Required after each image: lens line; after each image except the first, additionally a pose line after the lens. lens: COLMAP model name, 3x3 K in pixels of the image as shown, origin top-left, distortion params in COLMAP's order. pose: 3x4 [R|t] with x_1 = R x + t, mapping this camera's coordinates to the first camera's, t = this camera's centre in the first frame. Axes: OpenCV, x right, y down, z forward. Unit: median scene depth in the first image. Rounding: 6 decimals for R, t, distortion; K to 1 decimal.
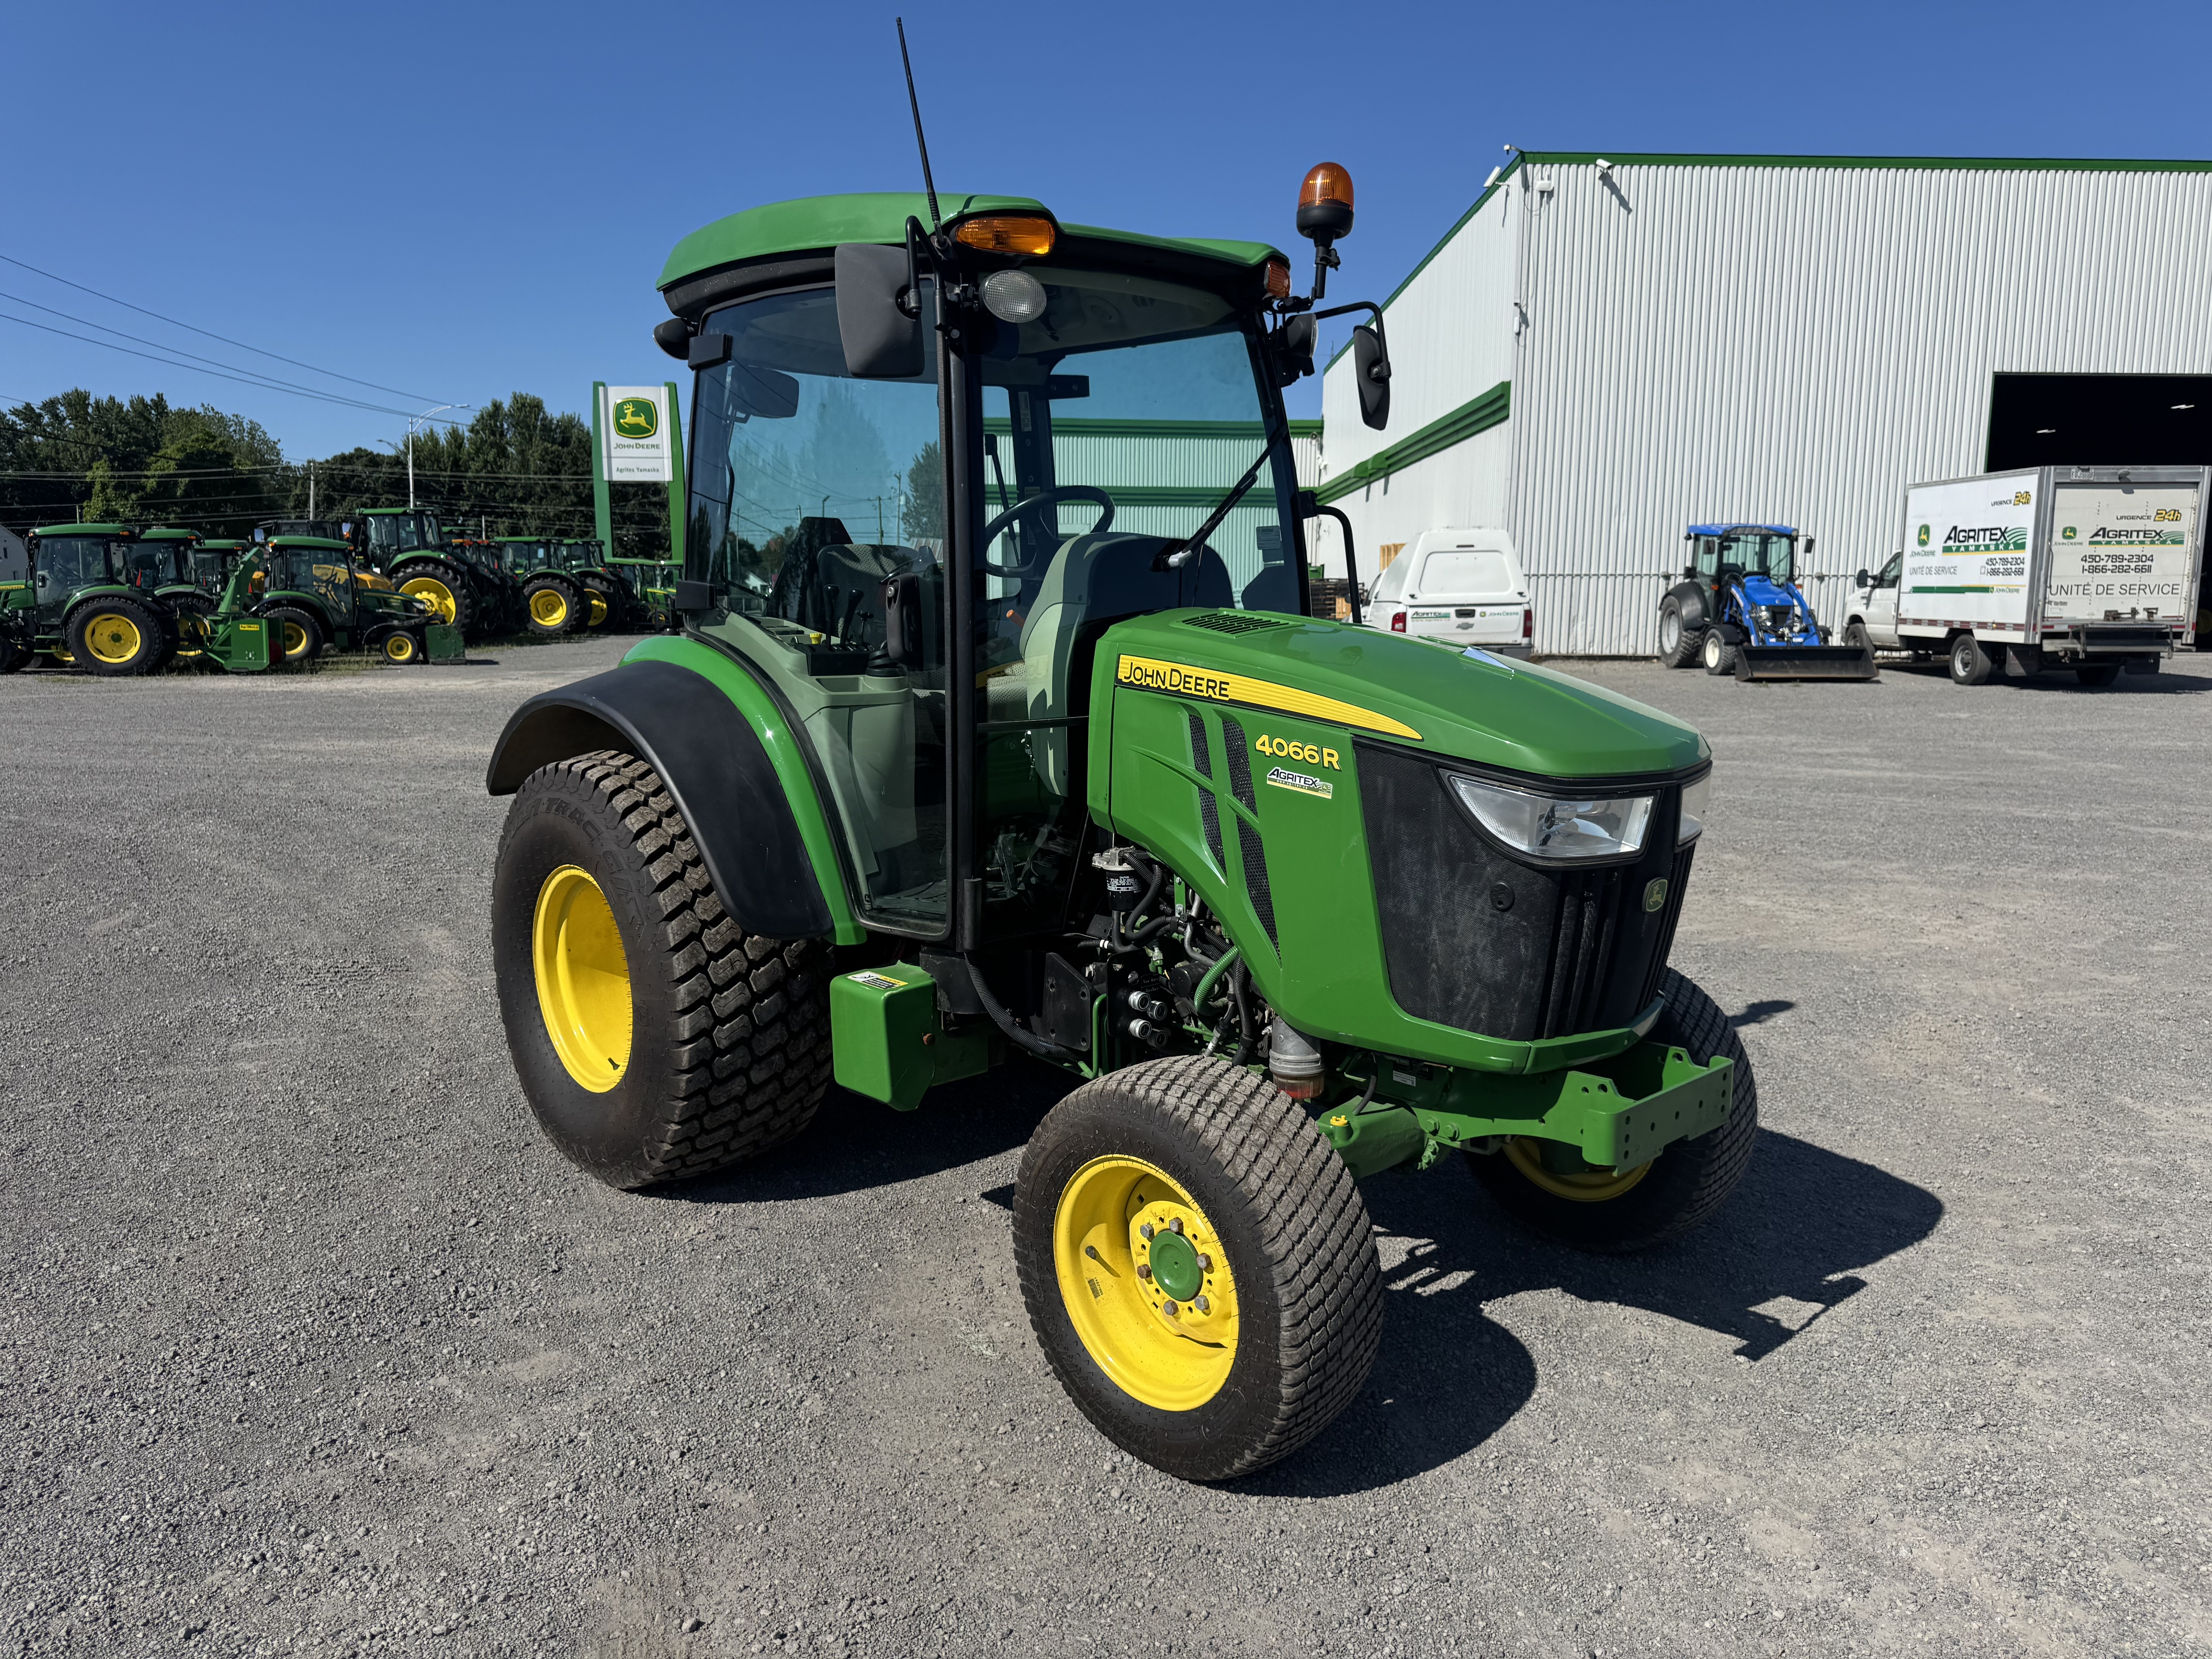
lens RADIAL K [[1565.3, 0, 1108.6], [0, 1565.3, 819.1], [0, 0, 1]] dist [0.043174, -0.038959]
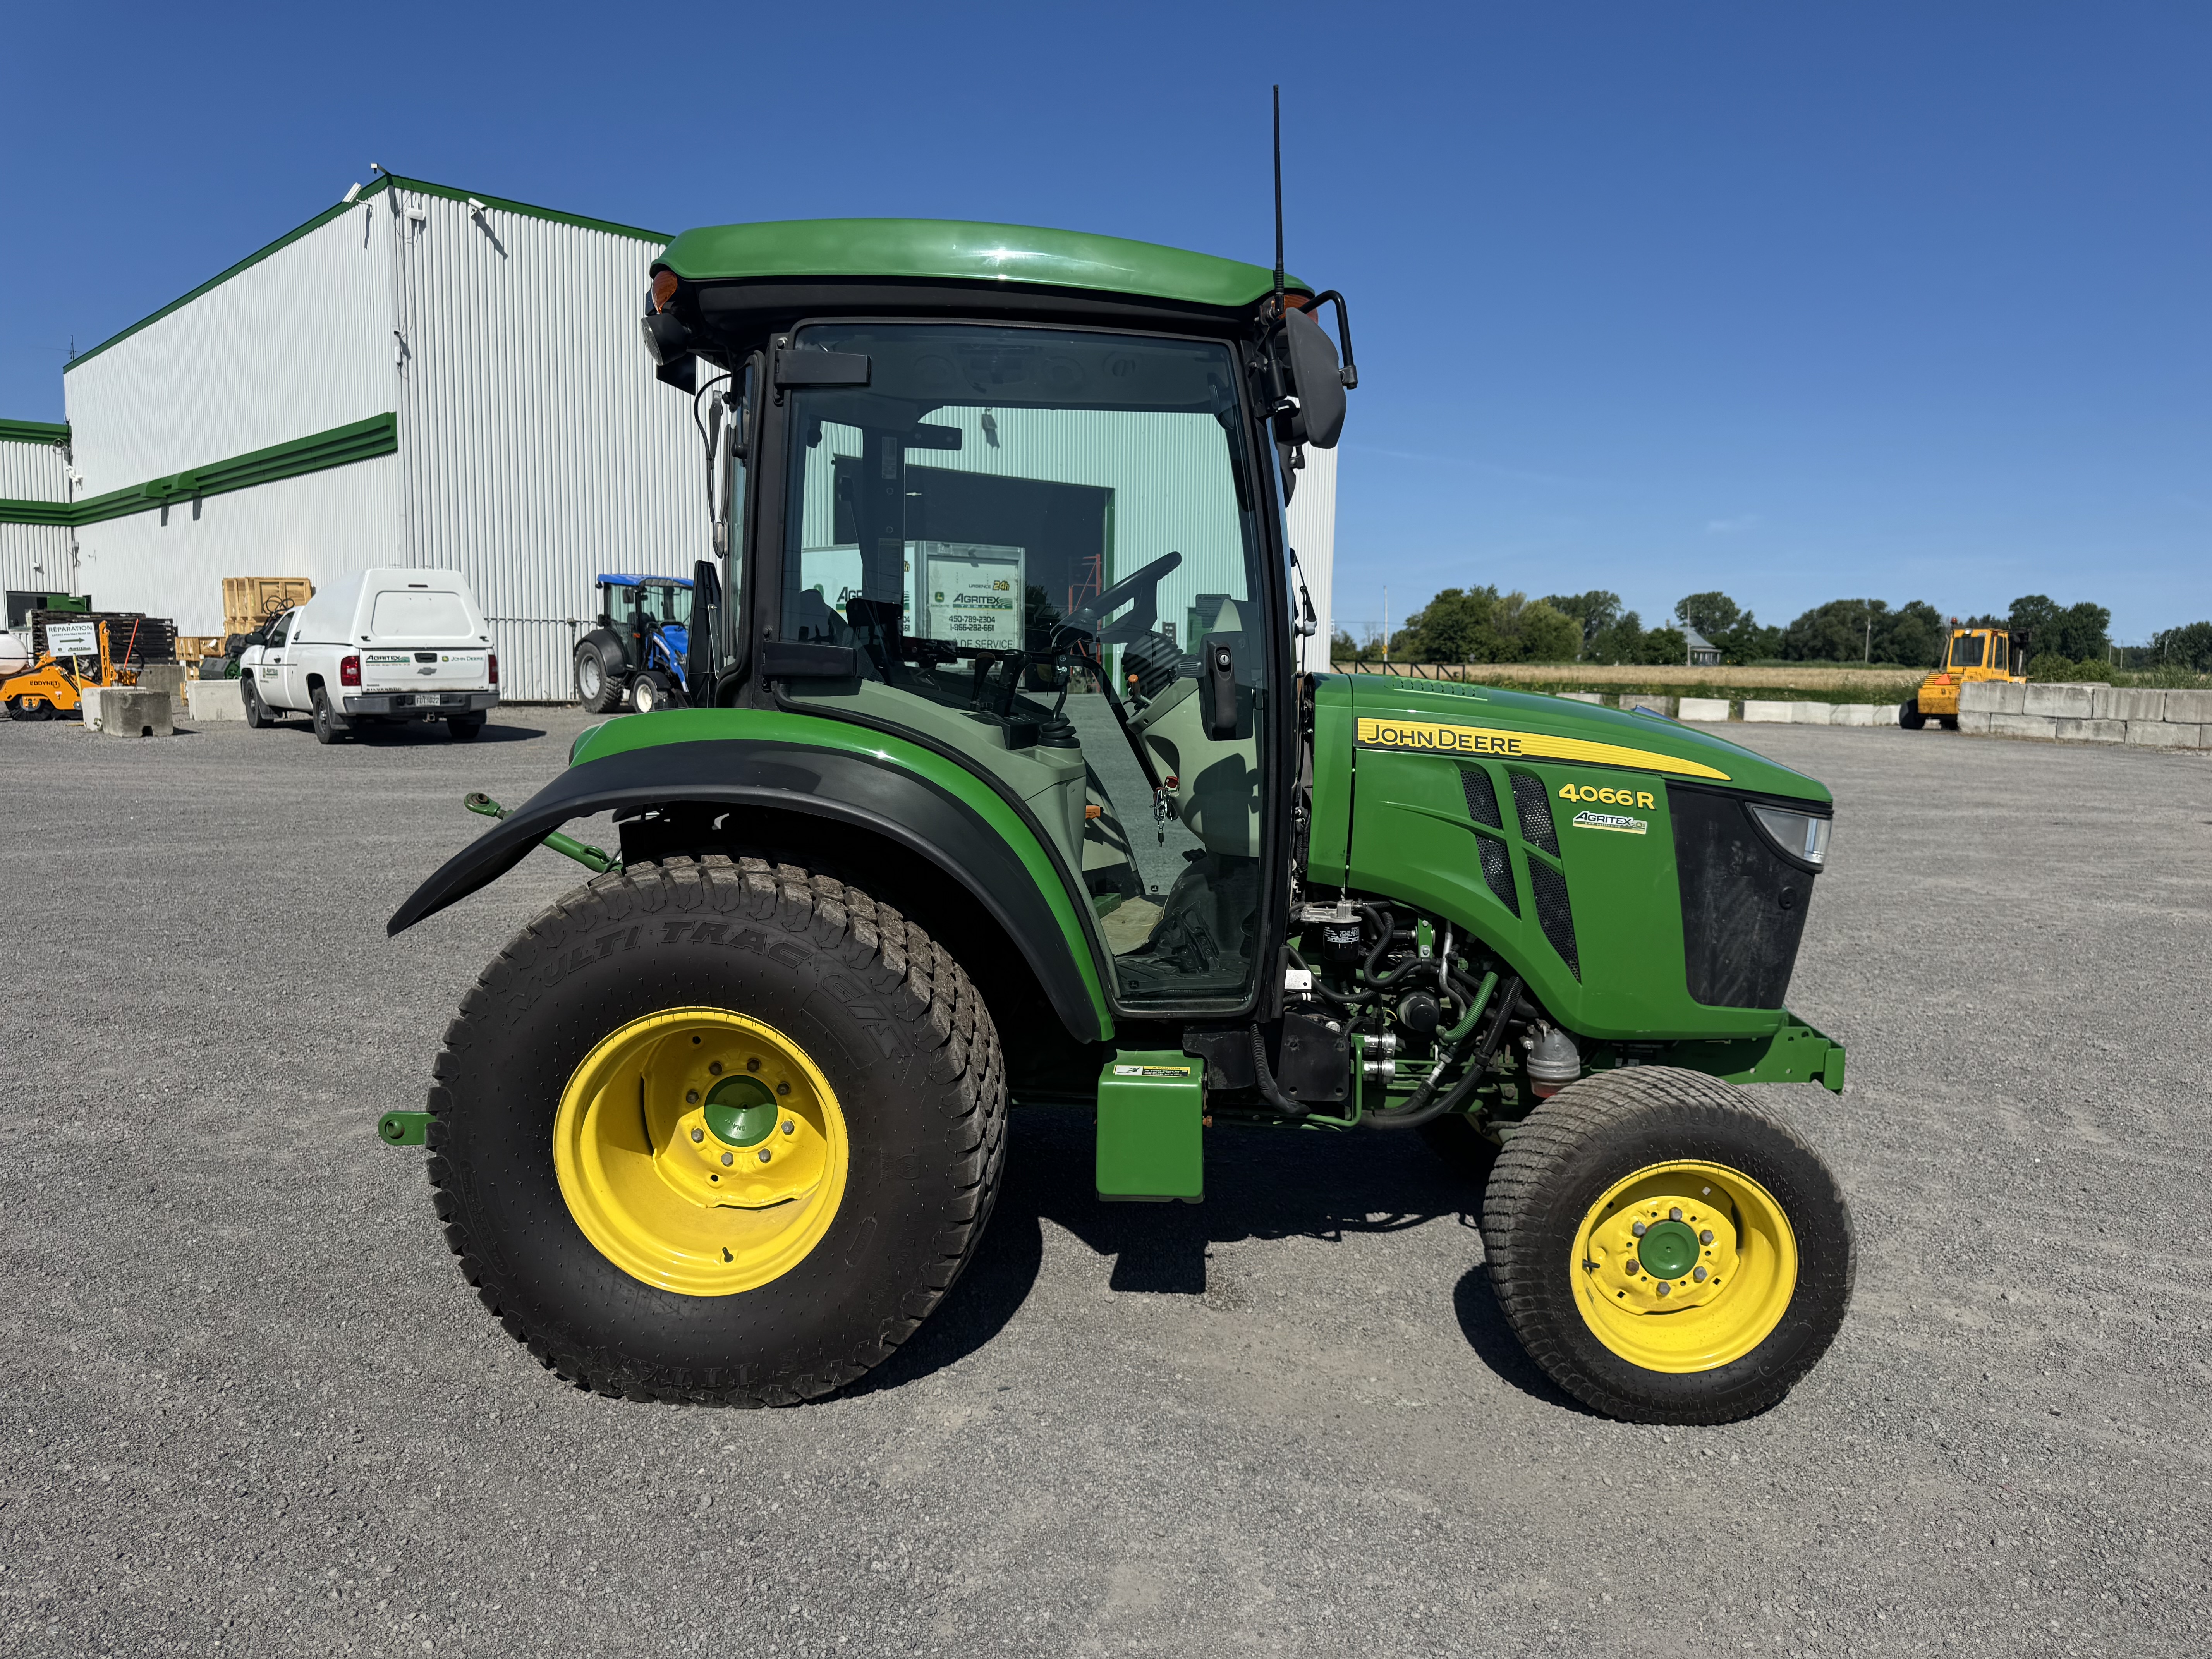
lens RADIAL K [[1565.3, 0, 1106.7], [0, 1565.3, 795.1], [0, 0, 1]] dist [0.043174, -0.038959]
pose [[0.734399, -0.055735, 0.676425, -0.105276], [0.084308, 0.996395, -0.009435, -0.007172], [-0.673461, 0.063957, 0.736451, 0.042765]]
